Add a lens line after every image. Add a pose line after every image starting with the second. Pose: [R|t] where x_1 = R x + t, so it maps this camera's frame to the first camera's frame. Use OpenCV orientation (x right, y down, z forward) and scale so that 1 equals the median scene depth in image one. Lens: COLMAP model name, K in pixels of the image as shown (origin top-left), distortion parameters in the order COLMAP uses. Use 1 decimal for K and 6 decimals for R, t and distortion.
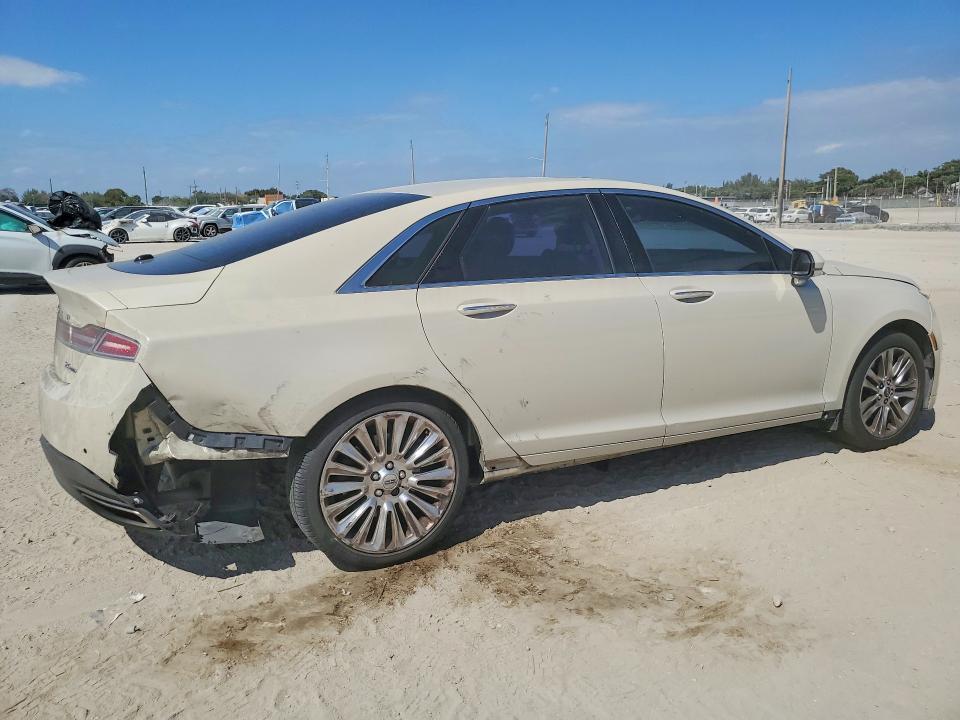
lens RADIAL K [[750.4, 0, 480.4], [0, 750.4, 358.1], [0, 0, 1]] dist [0.016186, 0.008264]
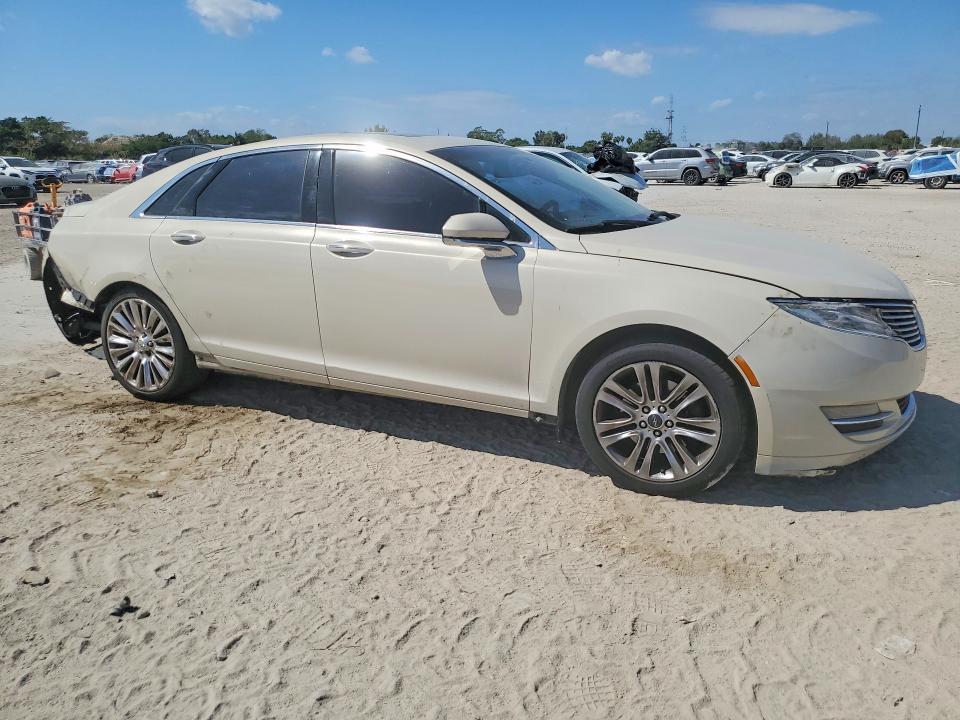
lens RADIAL K [[750.4, 0, 481.0], [0, 750.4, 361.4], [0, 0, 1]] dist [0.016186, 0.008264]
pose [[0.599304, 0.216777, -0.770612, 0.119049], [-0.158115, 0.975728, 0.151511, -0.011615], [0.784751, 0.031044, 0.619033, 0.048569]]
